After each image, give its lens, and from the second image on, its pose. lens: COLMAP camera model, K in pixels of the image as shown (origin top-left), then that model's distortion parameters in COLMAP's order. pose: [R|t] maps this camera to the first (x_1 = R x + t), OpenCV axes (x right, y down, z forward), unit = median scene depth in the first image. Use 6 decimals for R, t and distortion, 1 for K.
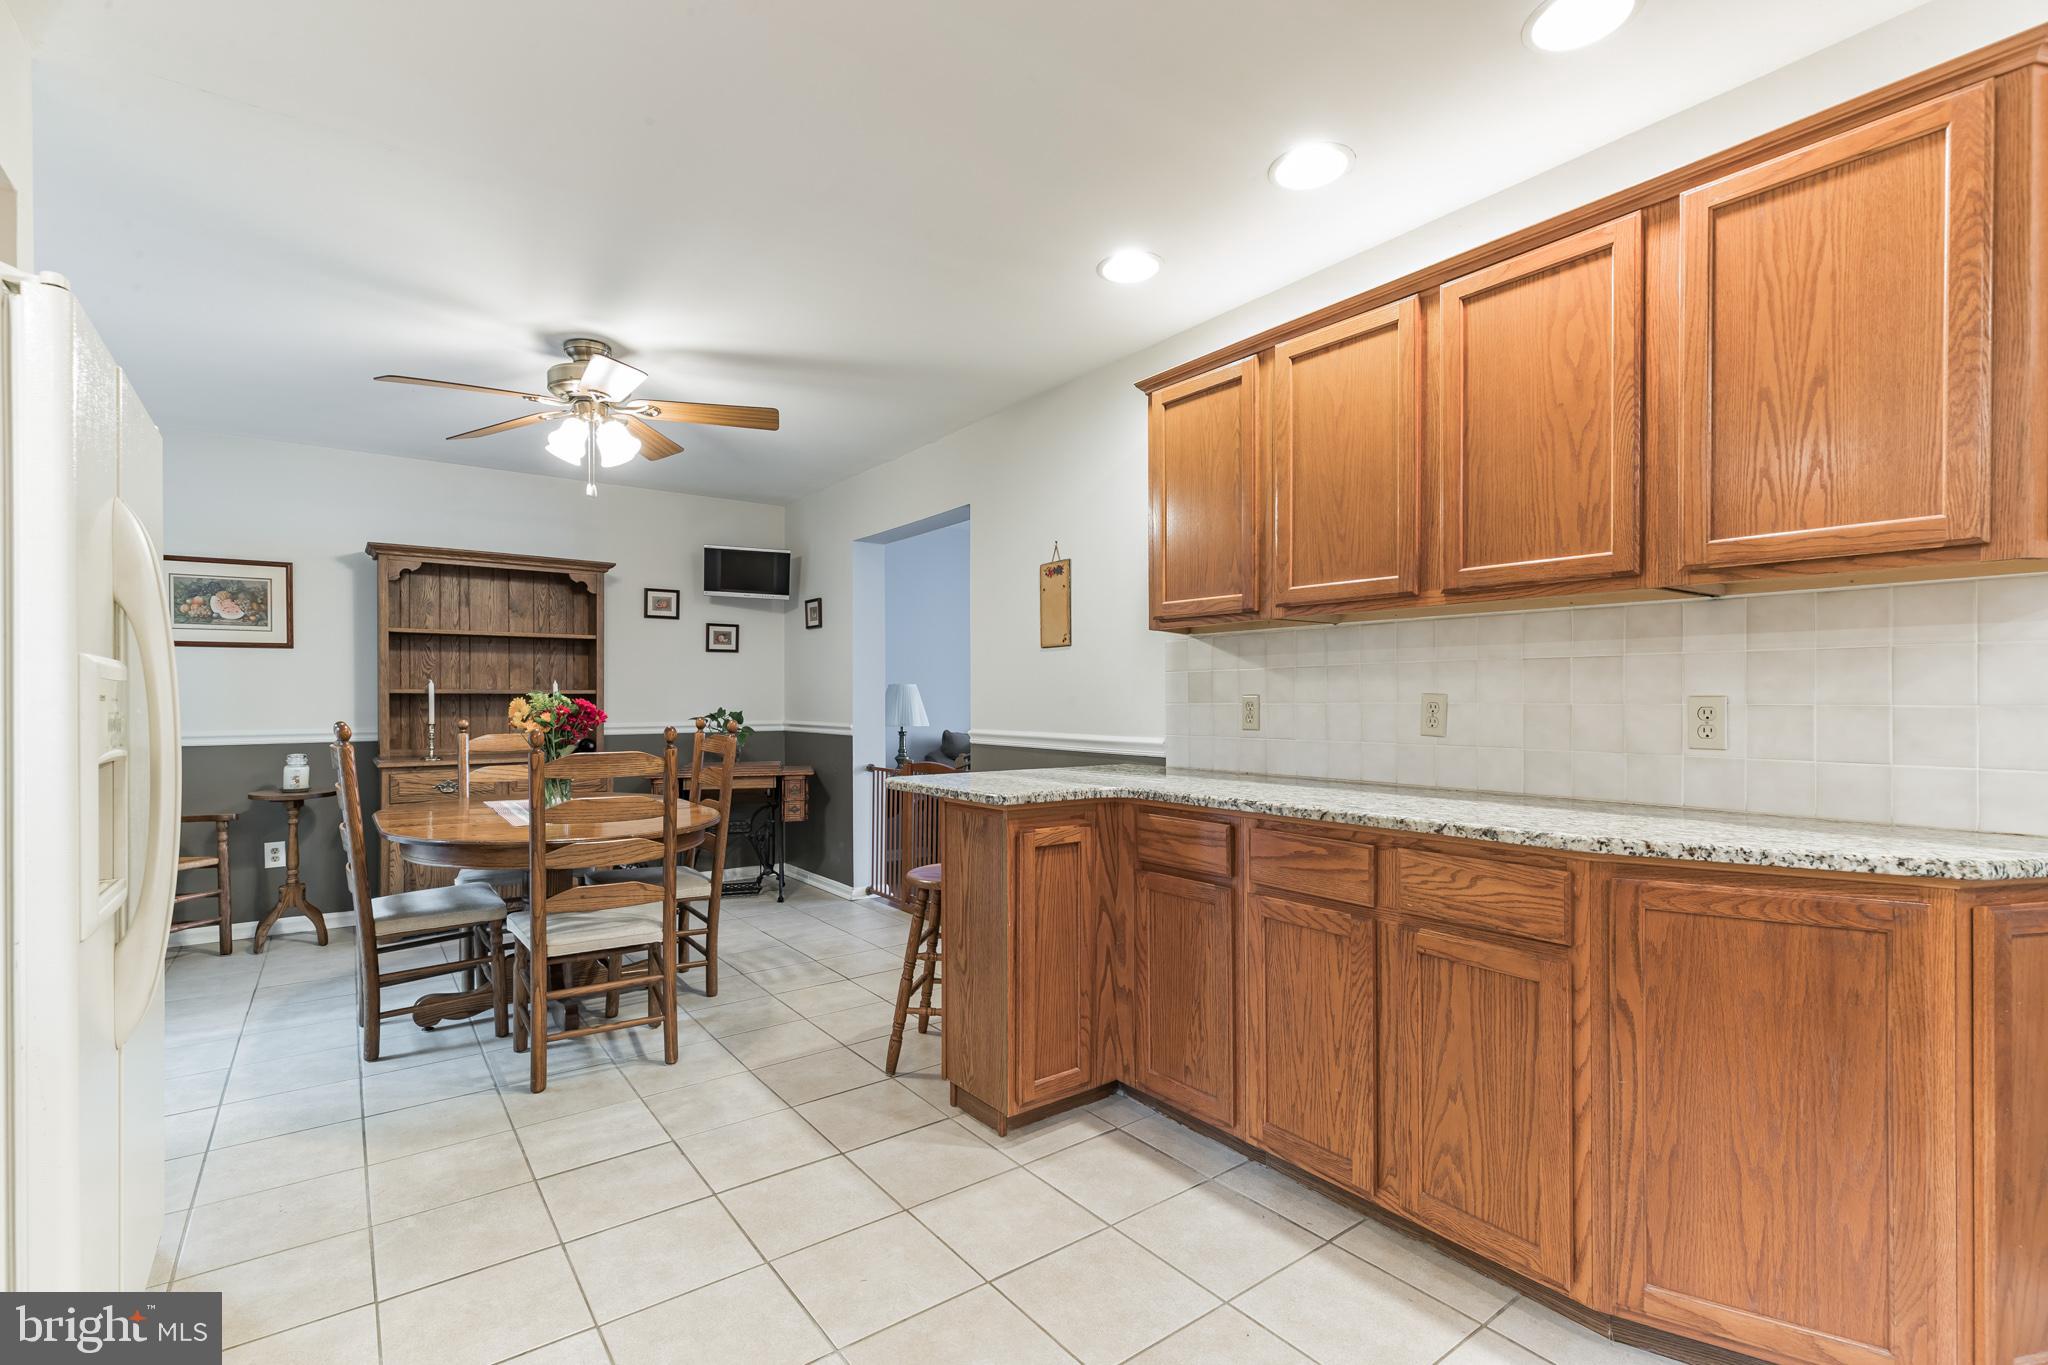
lens RADIAL K [[919.3, 0, 1016.4], [0, 919.3, 695.4], [0, 0, 1]] dist [0.002973, 0.000301]
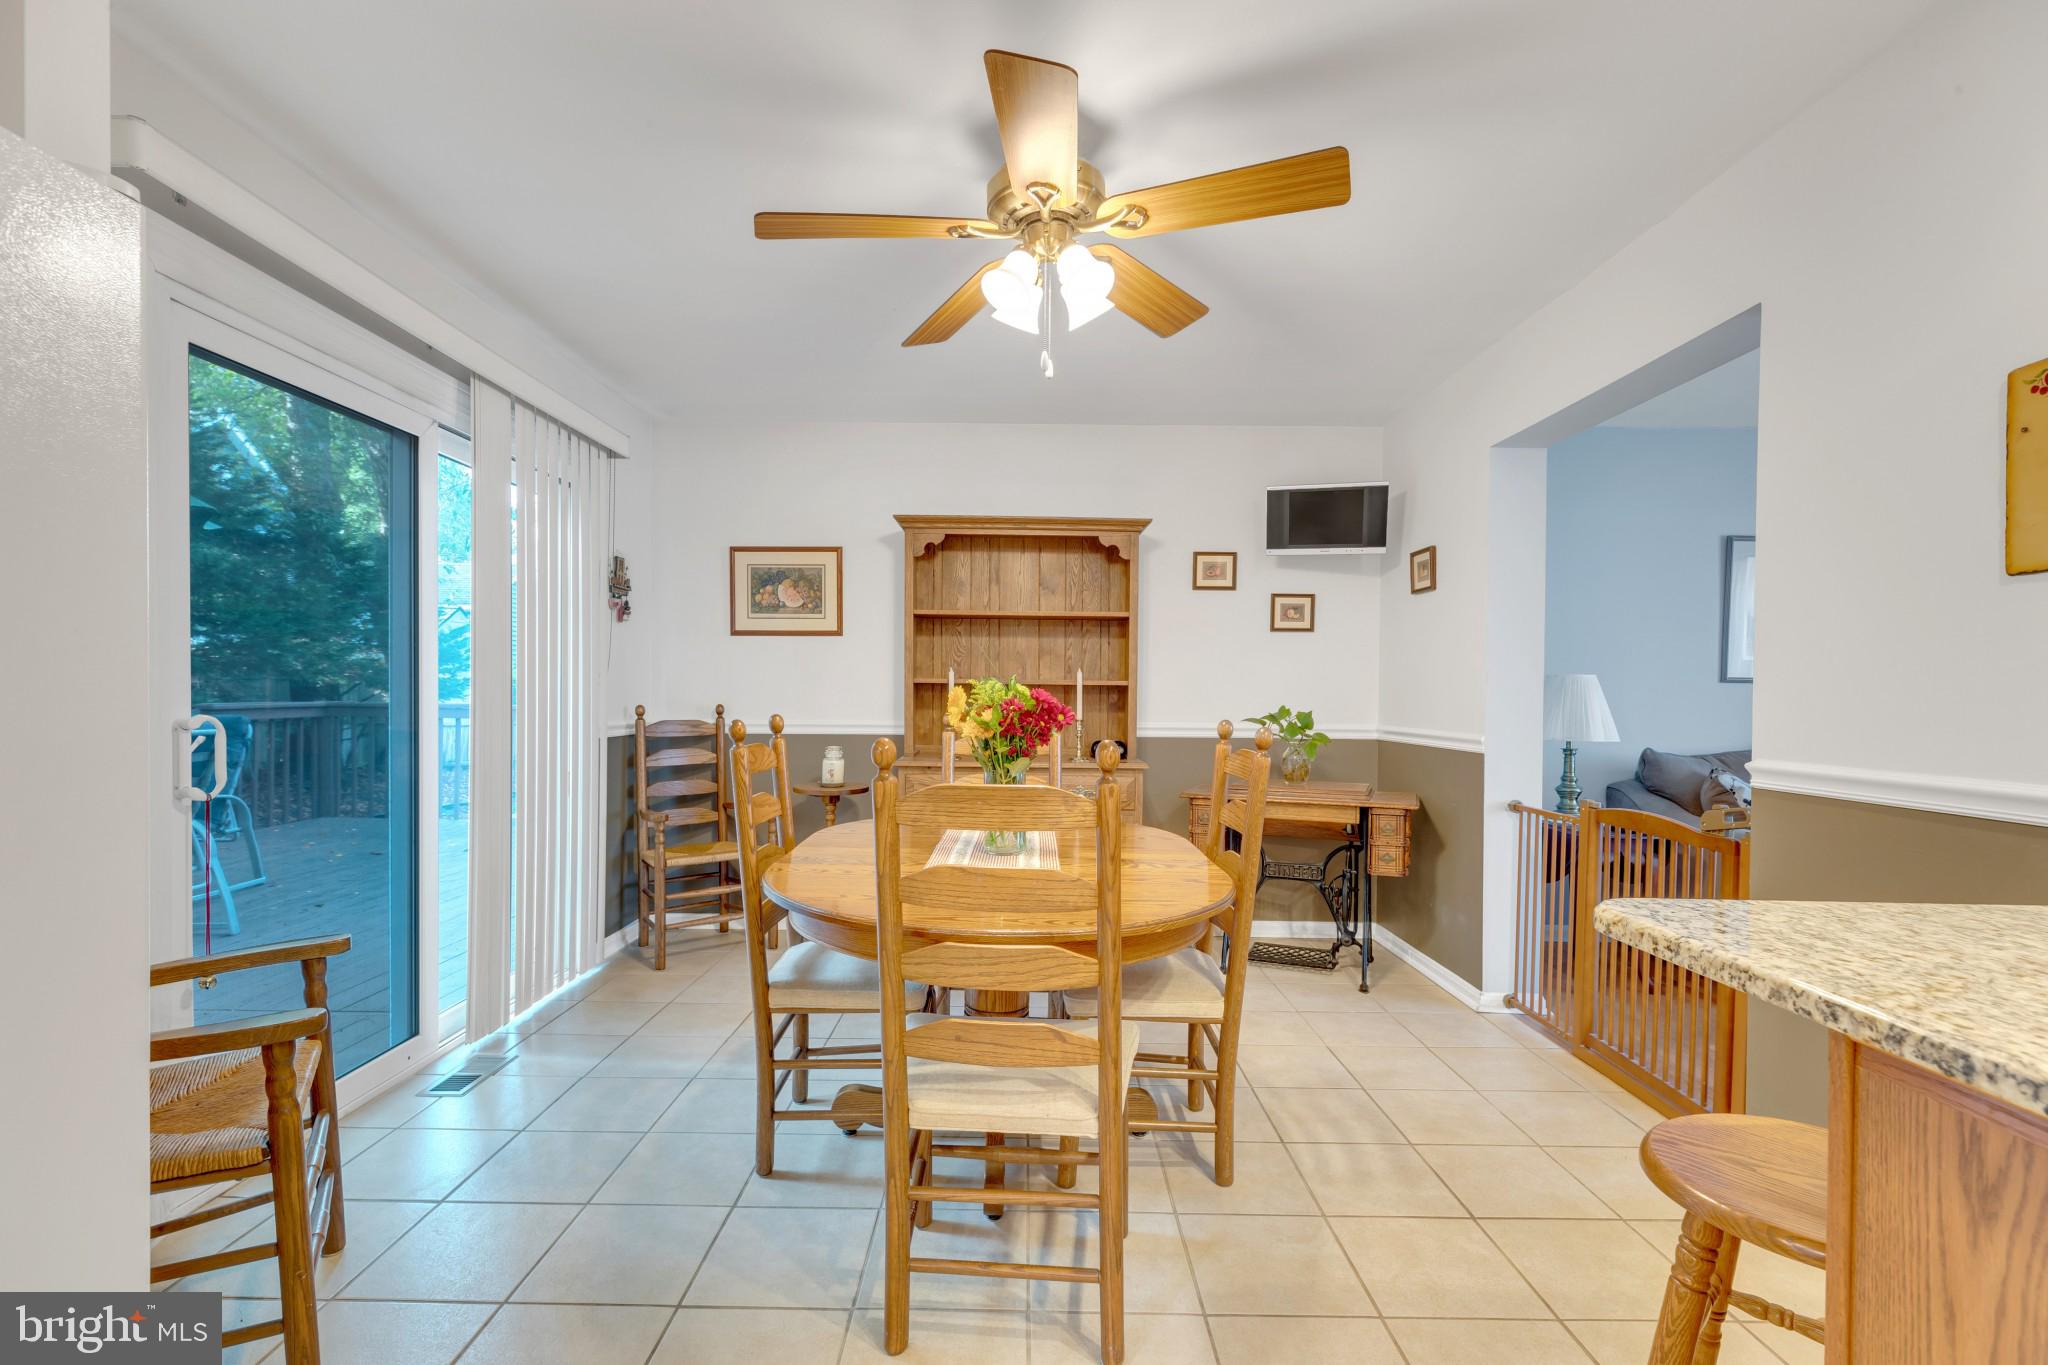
lens RADIAL K [[917.8, 0, 1014.8], [0, 917.8, 699.7], [0, 0, 1]] dist [0.003126, 0.000635]
pose [[0.799805, 0.014572, -0.600084, -0.058950], [-0.010168, 0.999891, 0.010729, 0.003187], [0.600174, -0.002479, 0.799865, 0.307222]]
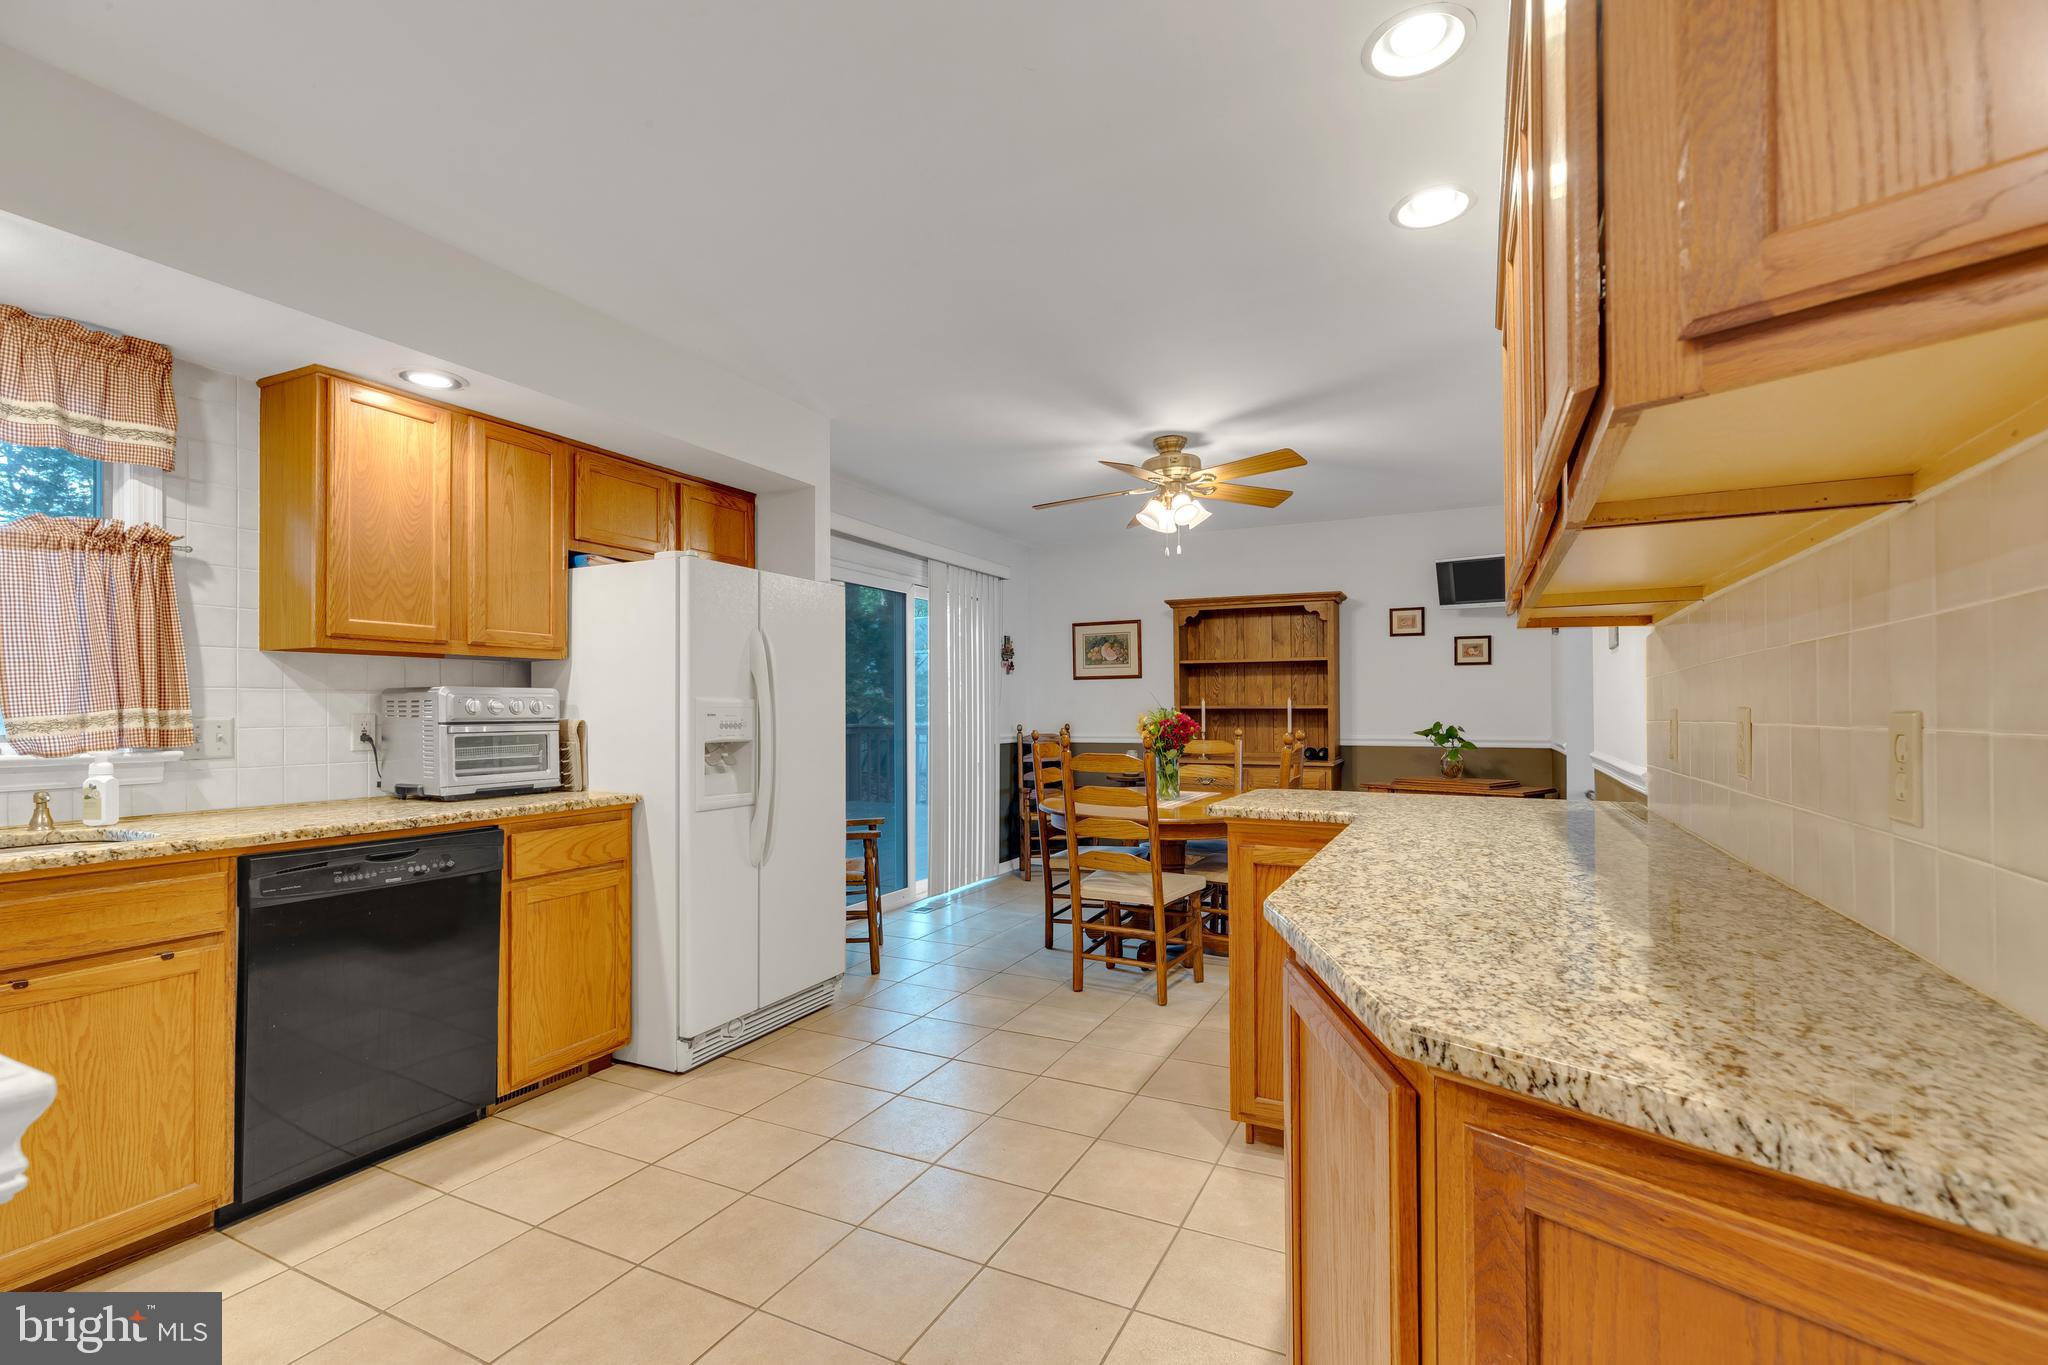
lens RADIAL K [[917.8, 0, 1016.6], [0, 917.8, 695.0], [0, 0, 1]] dist [0.003126, 0.000635]
pose [[0.456884, -0.015899, -0.889384, 0.373841], [0.003388, 0.999864, -0.016134, -0.001399], [0.889520, 0.004358, 0.456876, 0.144101]]
